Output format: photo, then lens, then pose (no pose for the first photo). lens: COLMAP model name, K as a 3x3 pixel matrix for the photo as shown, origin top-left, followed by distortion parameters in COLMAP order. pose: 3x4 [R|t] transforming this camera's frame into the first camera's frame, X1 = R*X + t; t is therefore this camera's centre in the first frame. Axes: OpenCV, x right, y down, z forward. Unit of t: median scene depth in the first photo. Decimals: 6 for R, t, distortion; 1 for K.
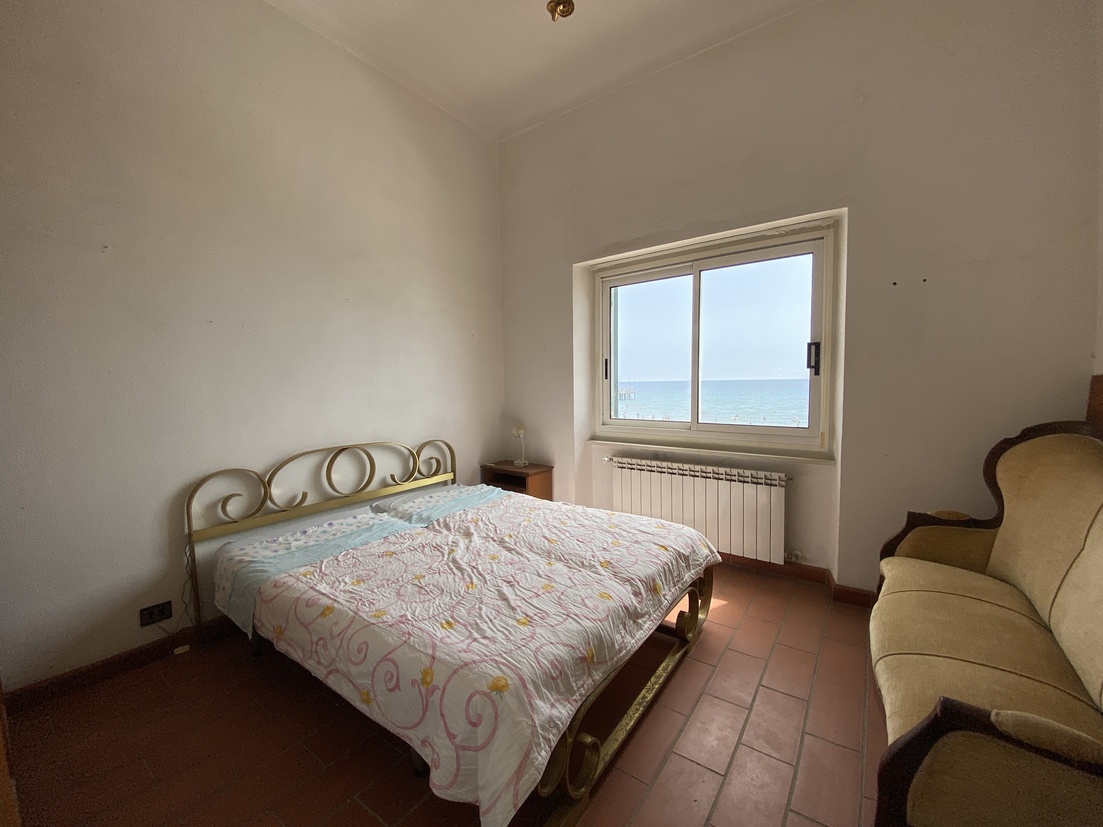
lens RADIAL K [[450.0, 0, 551.5], [0, 450.0, 413.5], [0, 0, 1]] dist [0.046630, -0.042165]
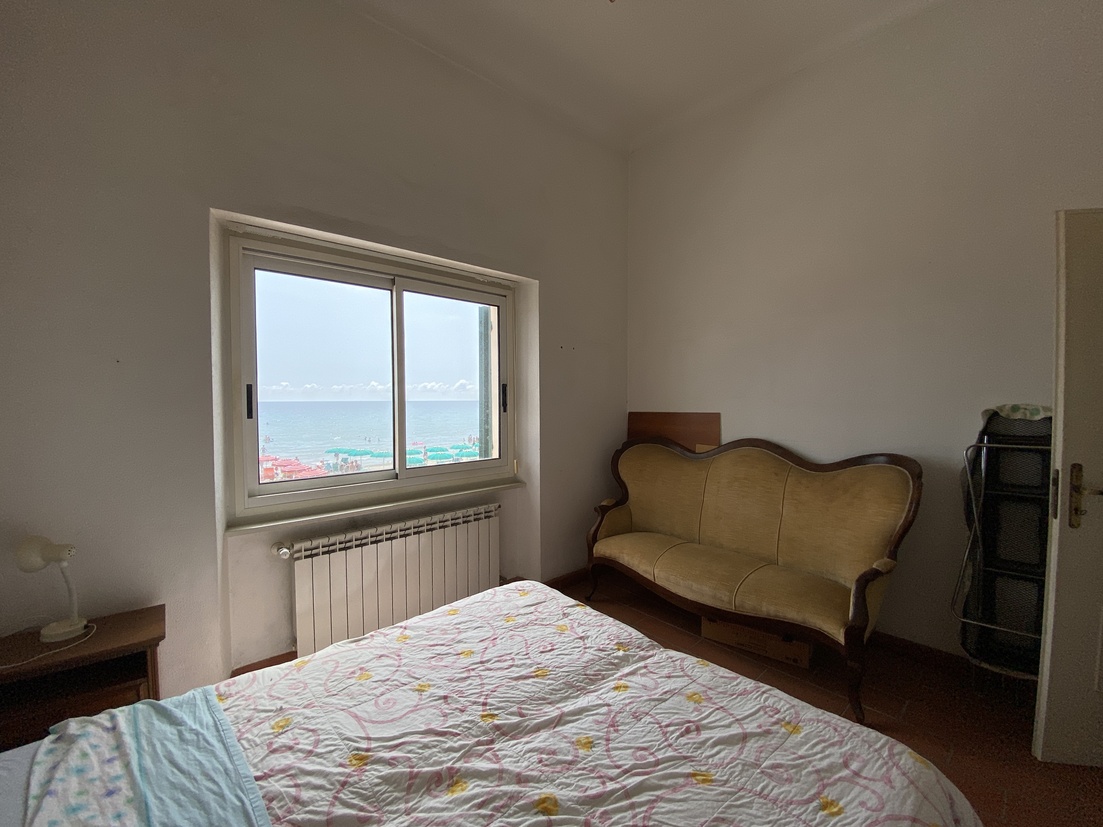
lens RADIAL K [[447.1, 0, 556.2], [0, 447.1, 413.7], [0, 0, 1]] dist [0.016796, -0.014632]
pose [[0.202614, -0.025463, 0.978928, -0.502226], [0.064930, 0.997811, 0.012516, -0.086038], [-0.977104, 0.061025, 0.203824, 0.643892]]
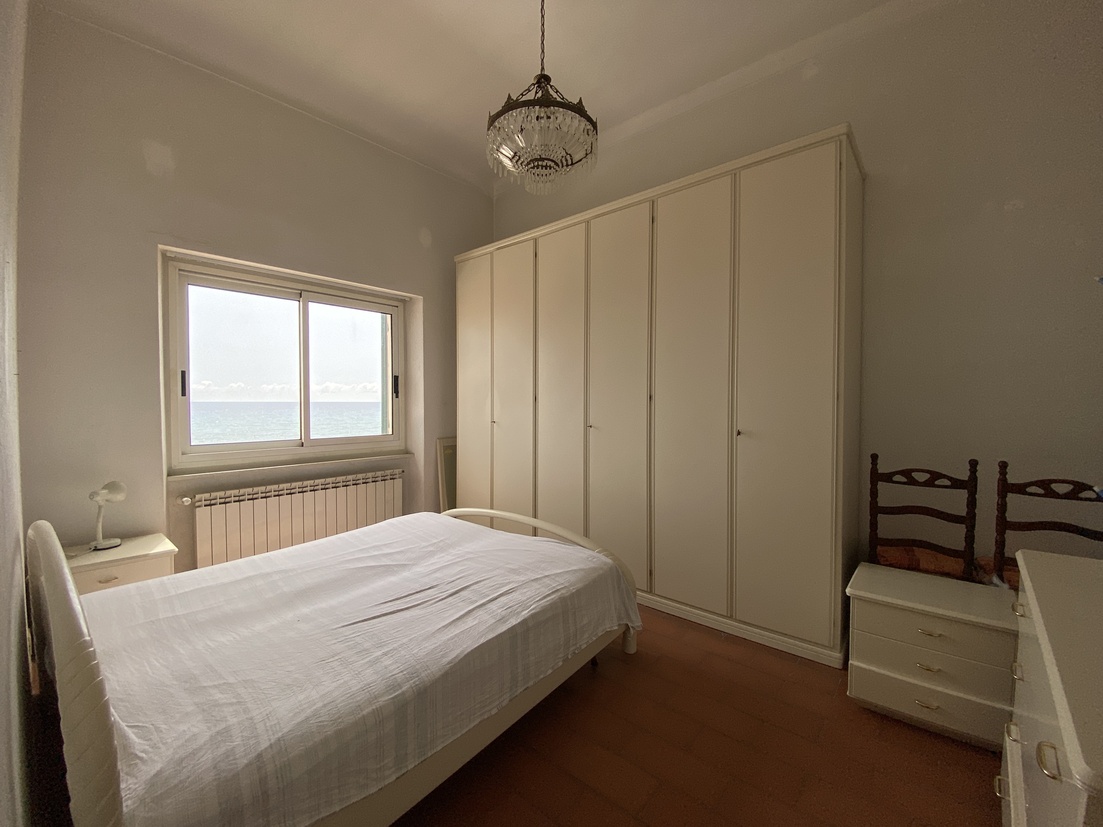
lens RADIAL K [[450.0, 0, 551.5], [0, 450.0, 413.5], [0, 0, 1]] dist [0.046630, -0.042165]
pose [[0.101367, -0.021171, 0.994624, -0.820012], [0.060731, 0.998041, 0.015055, -0.025728], [-0.992994, 0.058879, 0.102454, 0.361367]]
